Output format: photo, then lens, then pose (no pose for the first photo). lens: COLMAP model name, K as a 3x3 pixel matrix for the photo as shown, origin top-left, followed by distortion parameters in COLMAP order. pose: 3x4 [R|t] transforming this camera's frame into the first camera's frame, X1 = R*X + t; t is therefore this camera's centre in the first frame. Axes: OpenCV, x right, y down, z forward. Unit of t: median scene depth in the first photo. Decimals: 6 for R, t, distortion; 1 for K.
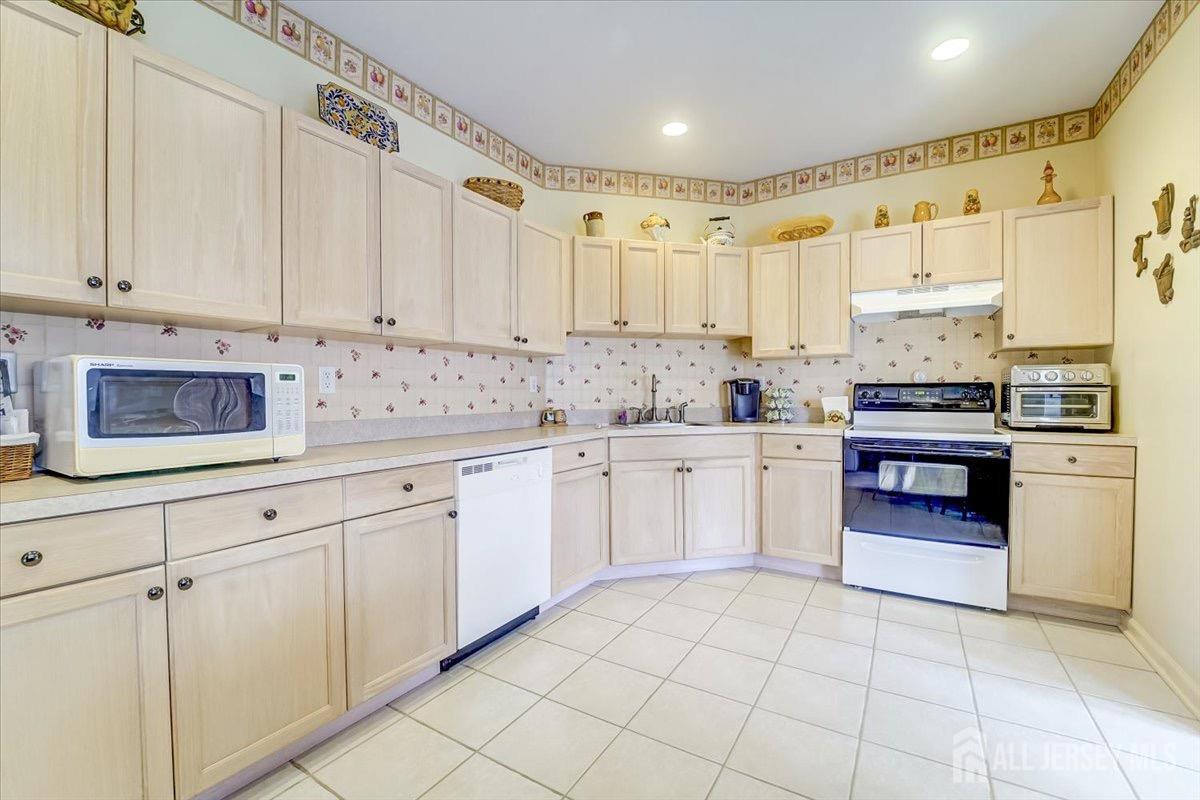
lens RADIAL K [[499.3, 0, 602.6], [0, 499.3, 403.9], [0, 0, 1]] dist [-0.026398, 0.000841]
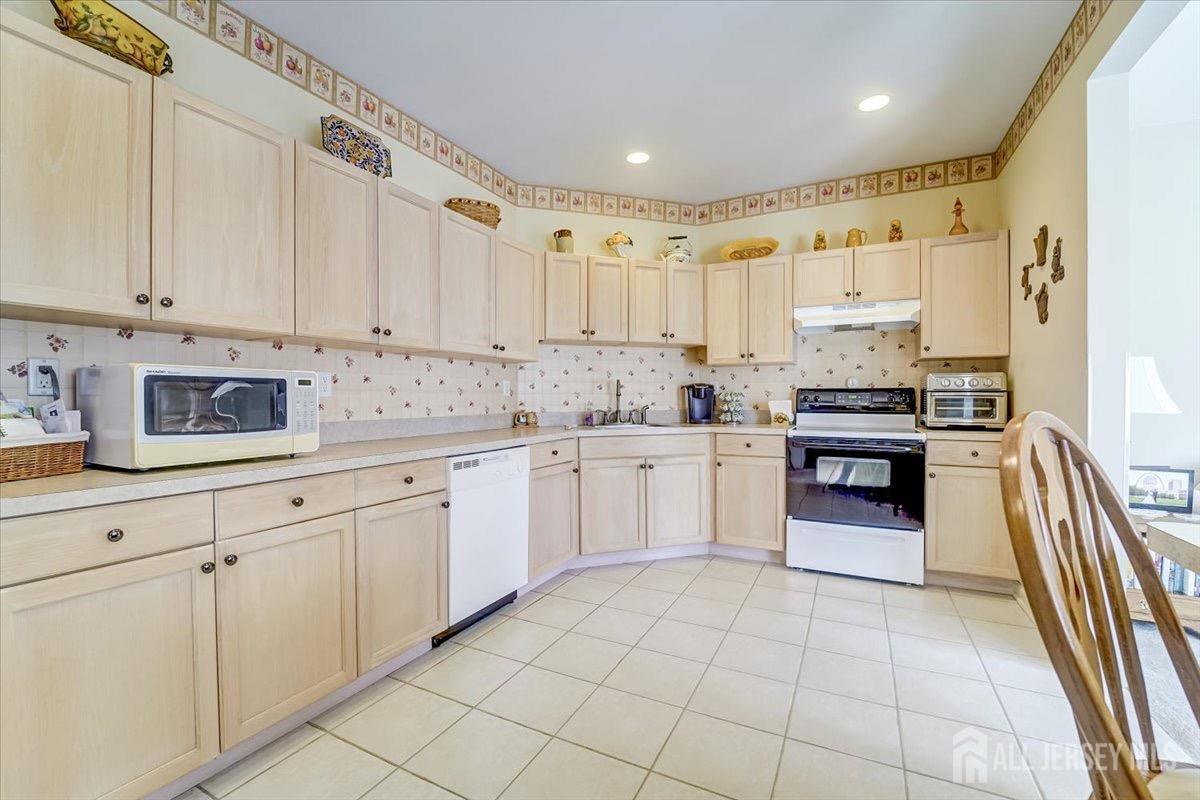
lens RADIAL K [[499.3, 0, 598.8], [0, 499.3, 403.3], [0, 0, 1]] dist [-0.026398, 0.000841]
pose [[0.996981, 0.000473, 0.077645, -0.031077], [0.000174, 0.999965, -0.008325, 0.001762], [-0.077646, 0.008313, 0.996946, -0.104135]]
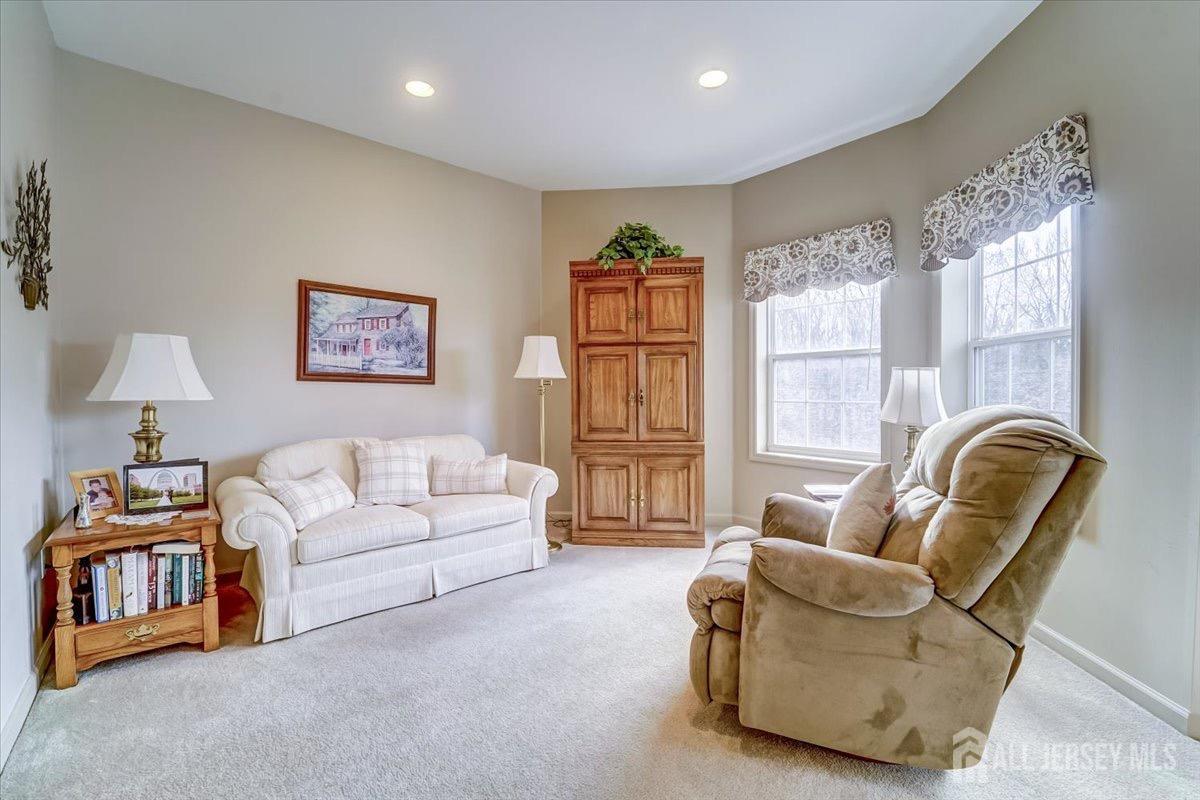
lens RADIAL K [[499.3, 0, 584.1], [0, 499.3, 396.3], [0, 0, 1]] dist [-0.026398, 0.000841]
pose [[0.309523, -0.012059, 0.950816, 0.557428], [0.020629, 0.999769, 0.005964, 0.016404], [-0.950668, 0.017768, 0.309700, -0.175845]]
